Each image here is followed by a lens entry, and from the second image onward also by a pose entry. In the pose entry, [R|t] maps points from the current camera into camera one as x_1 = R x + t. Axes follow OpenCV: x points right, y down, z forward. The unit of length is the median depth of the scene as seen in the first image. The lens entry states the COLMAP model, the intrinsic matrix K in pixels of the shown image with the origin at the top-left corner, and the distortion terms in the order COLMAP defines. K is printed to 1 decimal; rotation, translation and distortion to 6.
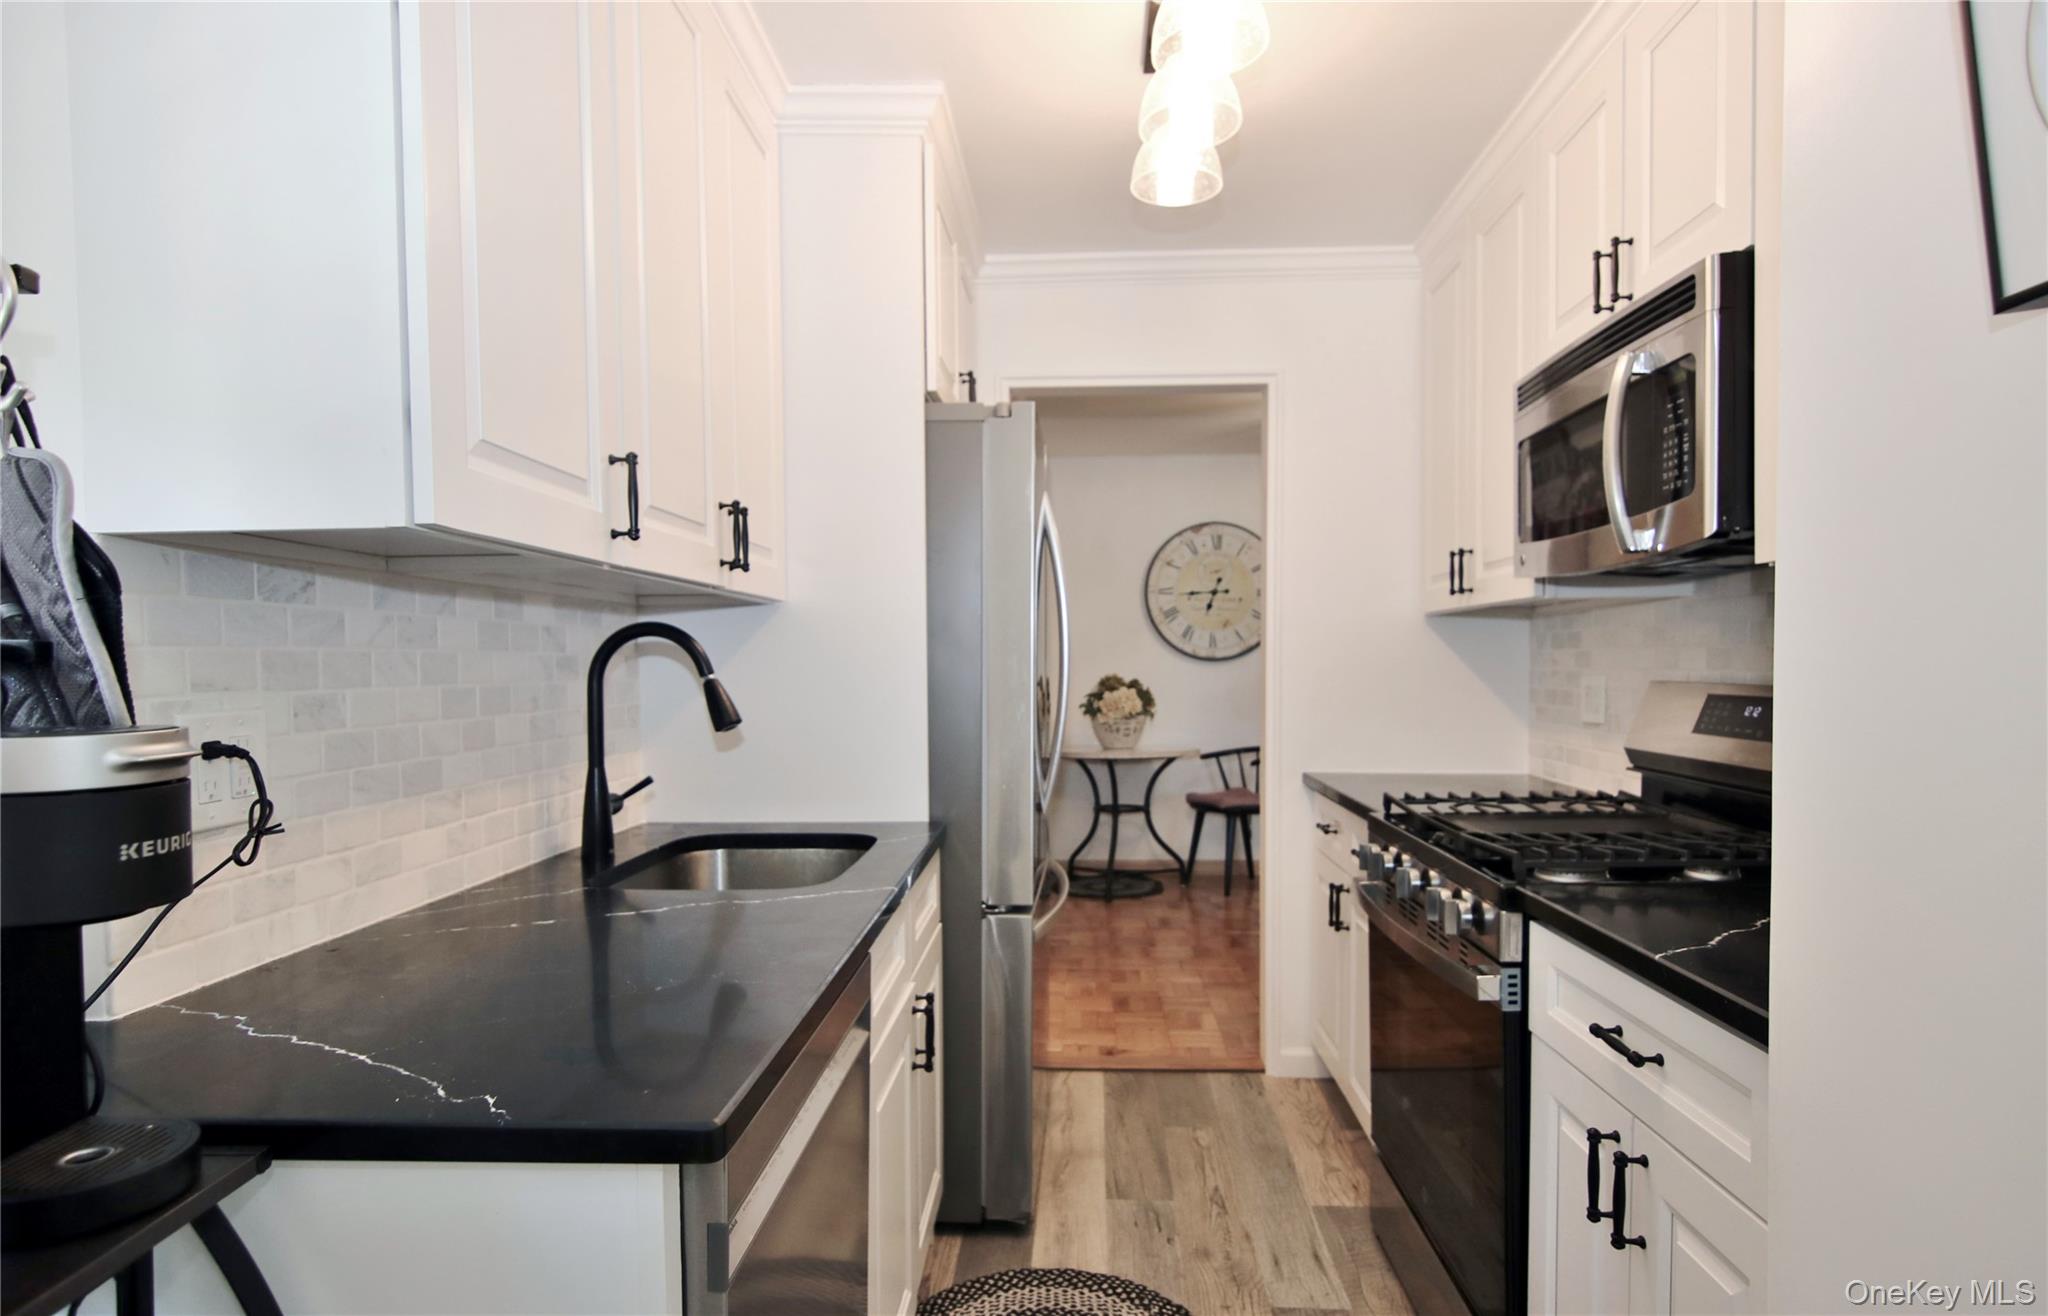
lens RADIAL K [[1101.3, 0, 1029.6], [0, 1101.3, 701.0], [0, 0, 1]] dist [0.002270, 0.000434]
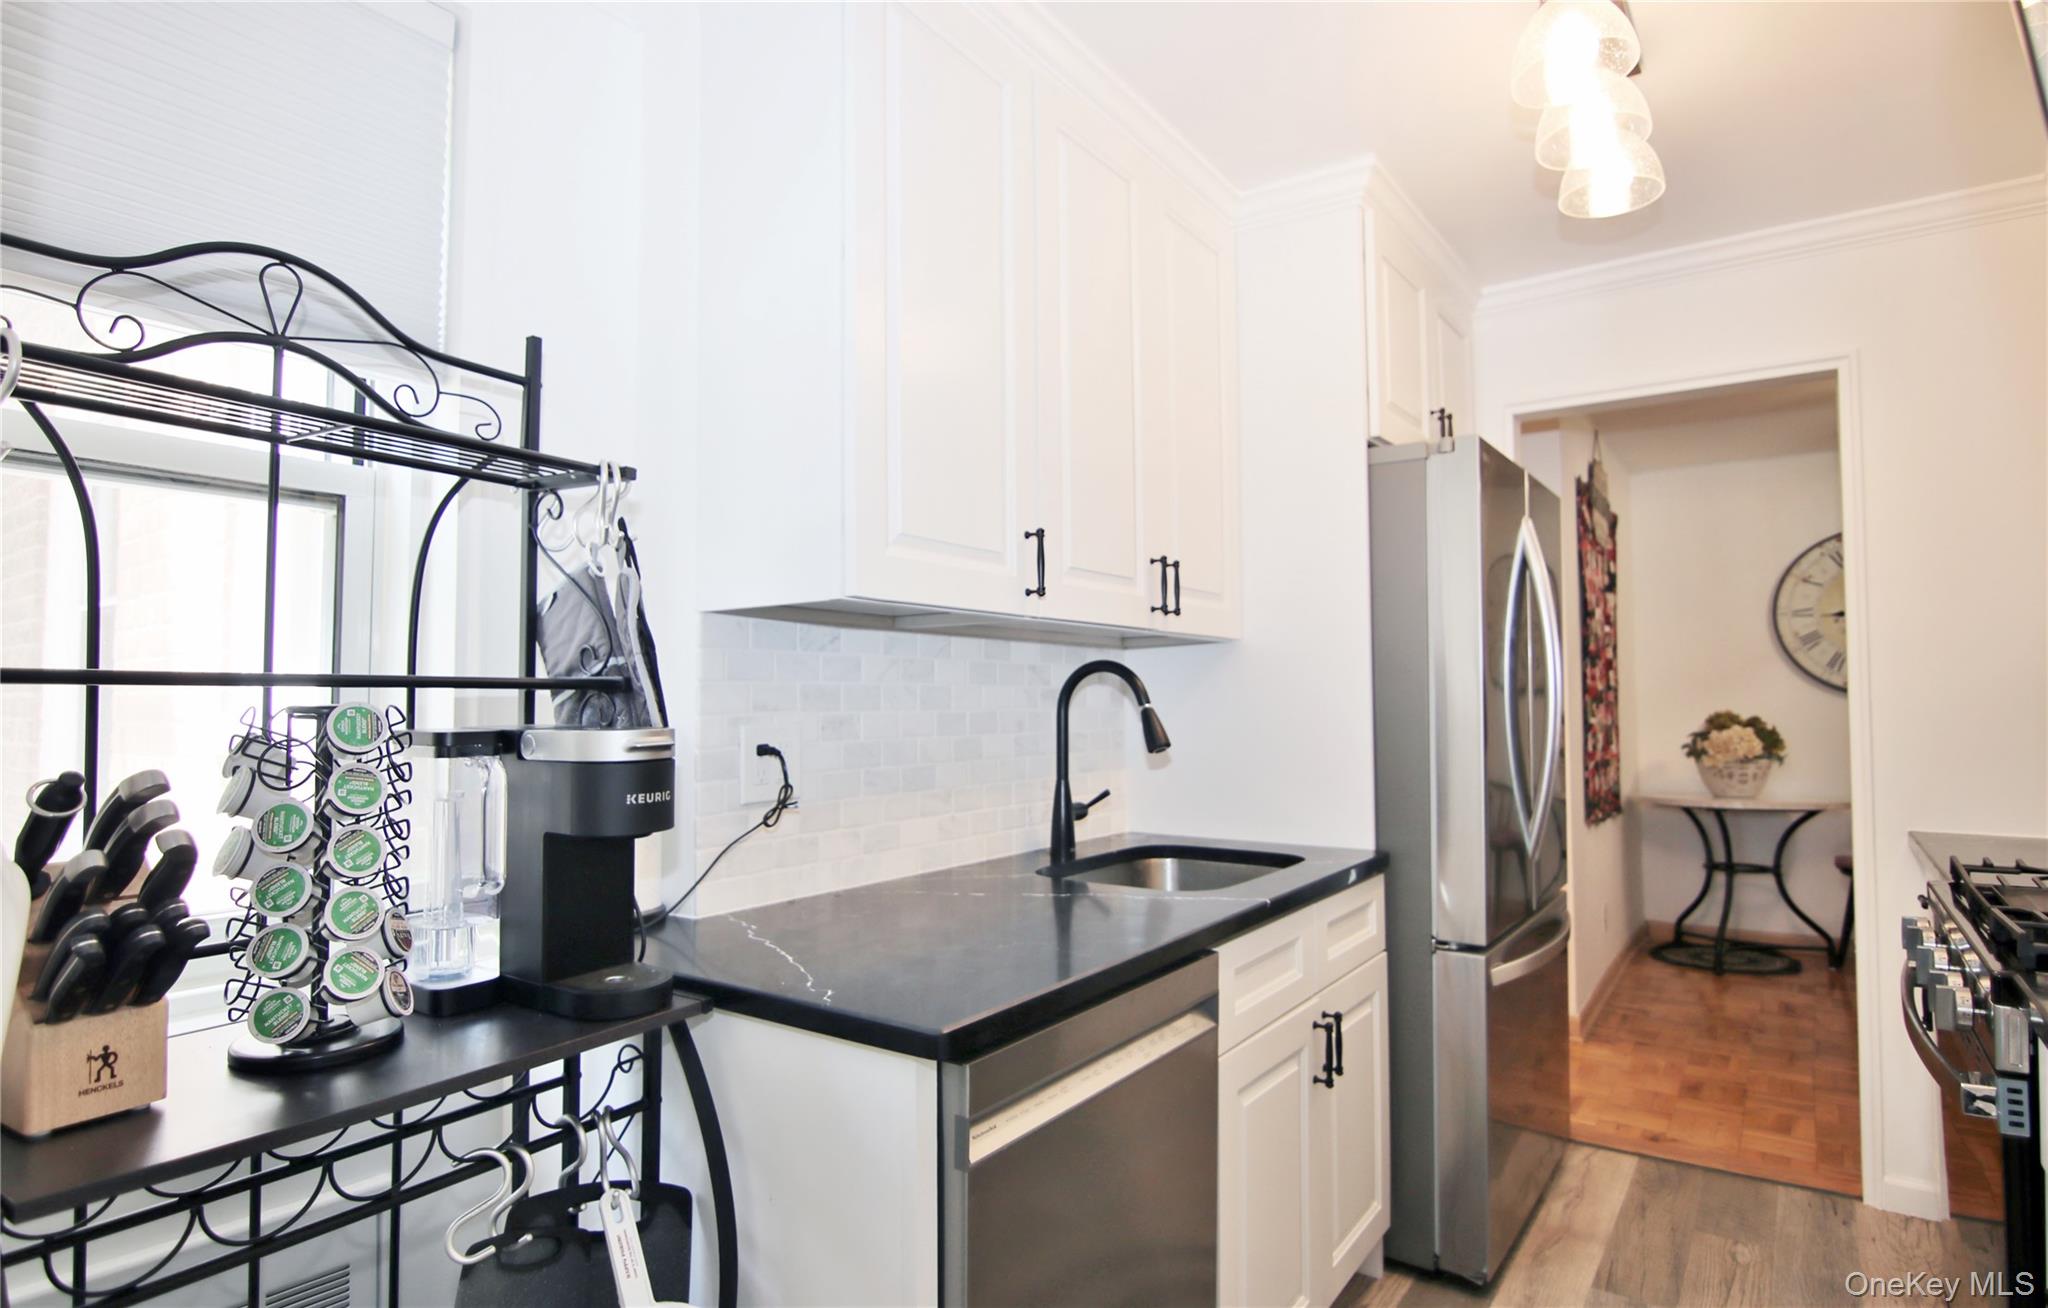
lens RADIAL K [[1075.5, 0, 1024.0], [0, 1075.5, 654.0], [0, 0, 1]] dist [-0.000418, -0.014788]
pose [[0.840802, -0.020048, -0.540971, 0.202561], [-0.020988, 0.997356, -0.069580, 0.004757], [0.540935, 0.069857, 0.838158, -0.030405]]
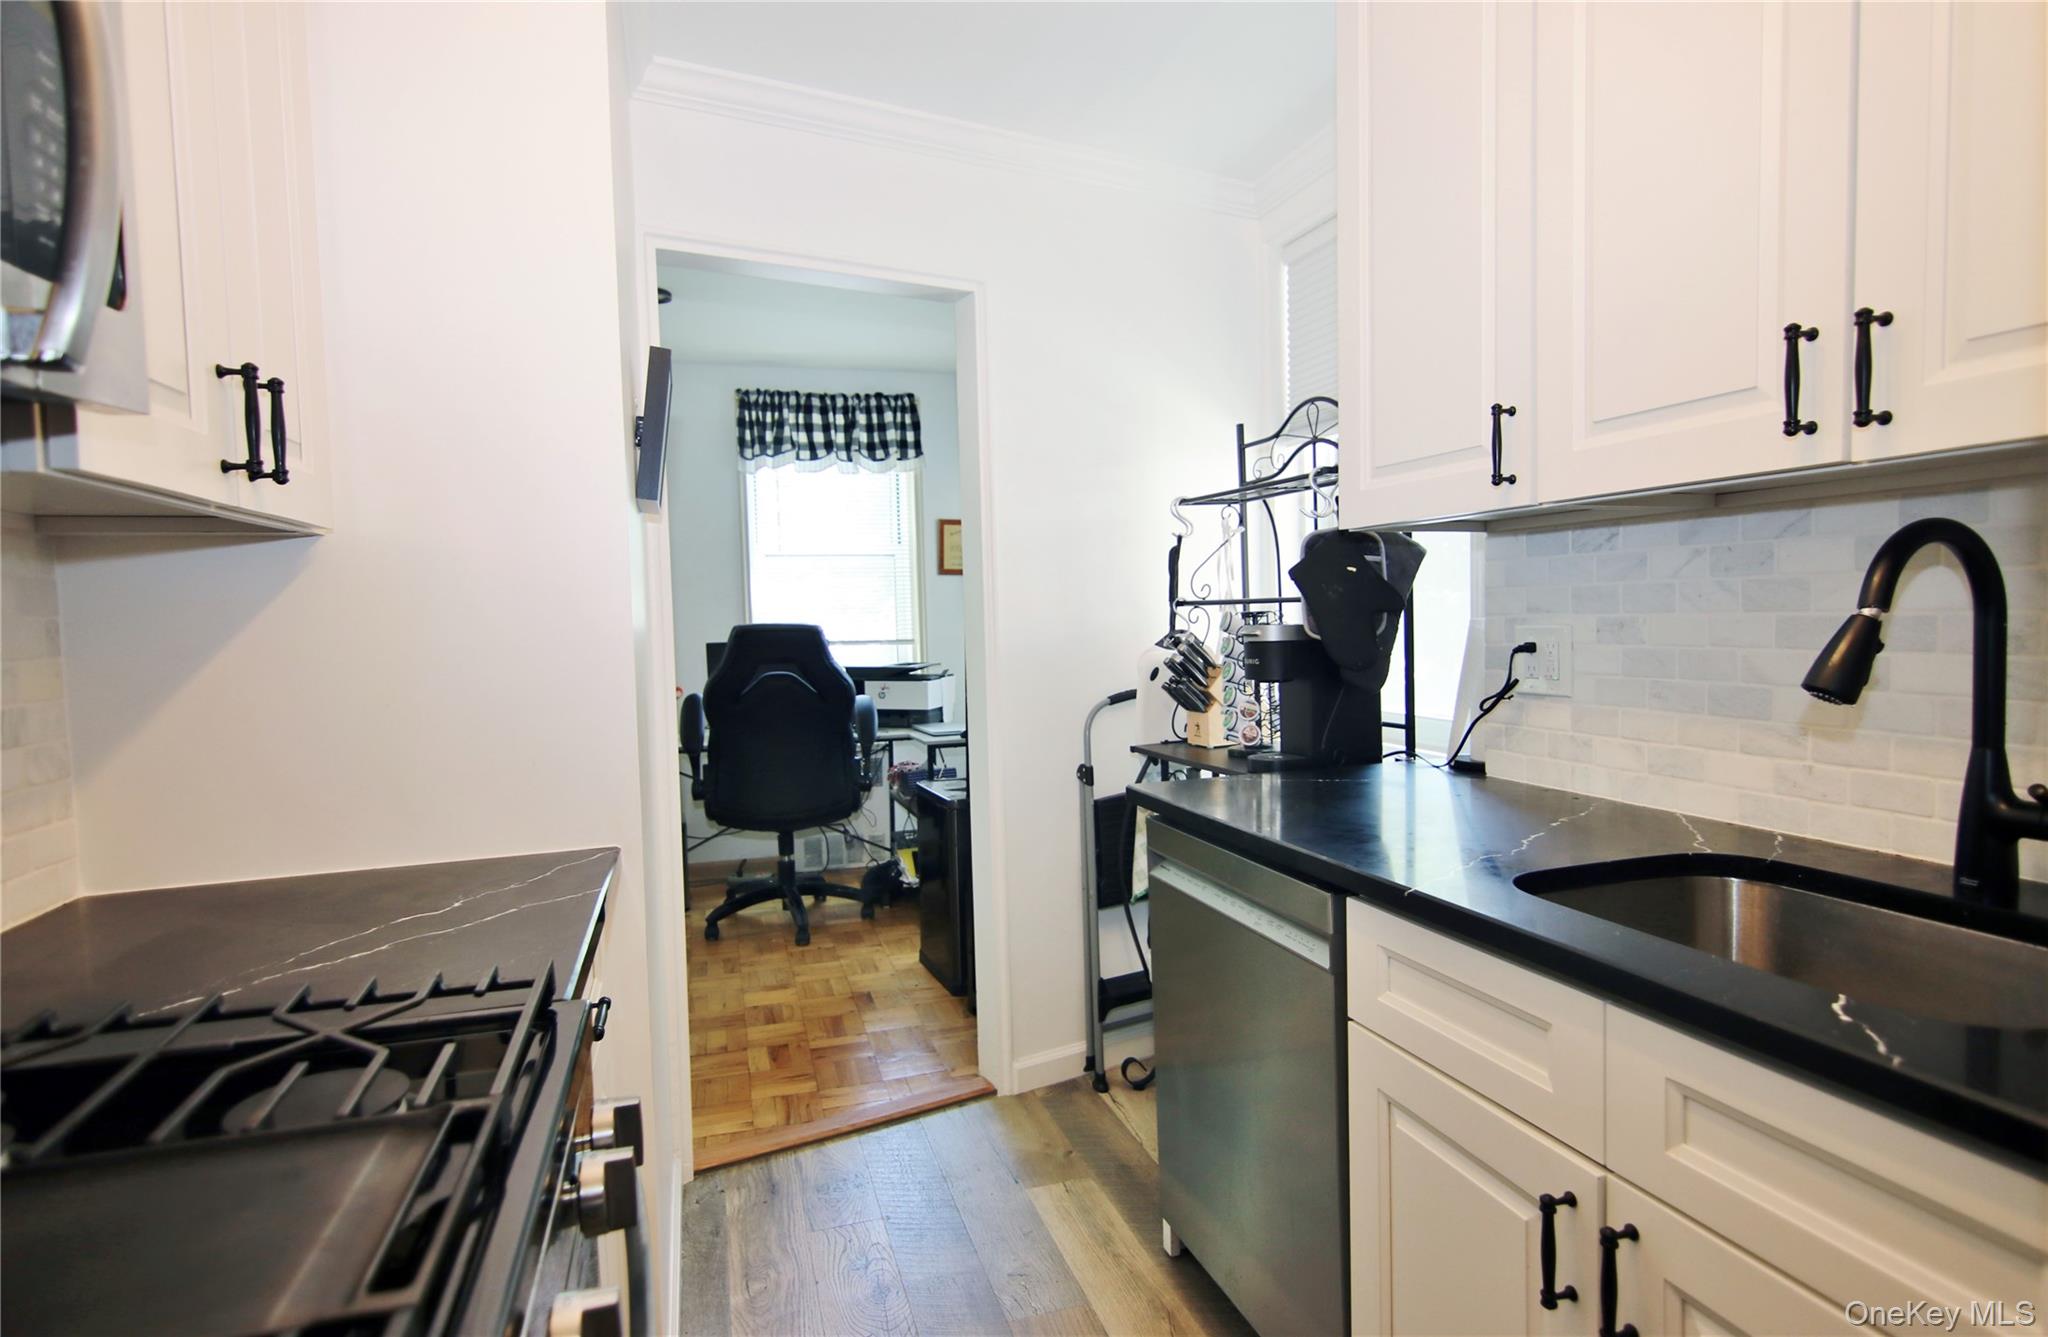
lens RADIAL K [[1113.4, 0, 1024.0], [0, 1113.4, 668.5], [0, 0, 1]] dist [-0.000505, -0.000010]
pose [[-0.943608, 0.047493, -0.327642, 0.311451], [0.020512, 0.996142, 0.085320, -0.047760], [0.330430, 0.073788, -0.940942, 1.317882]]
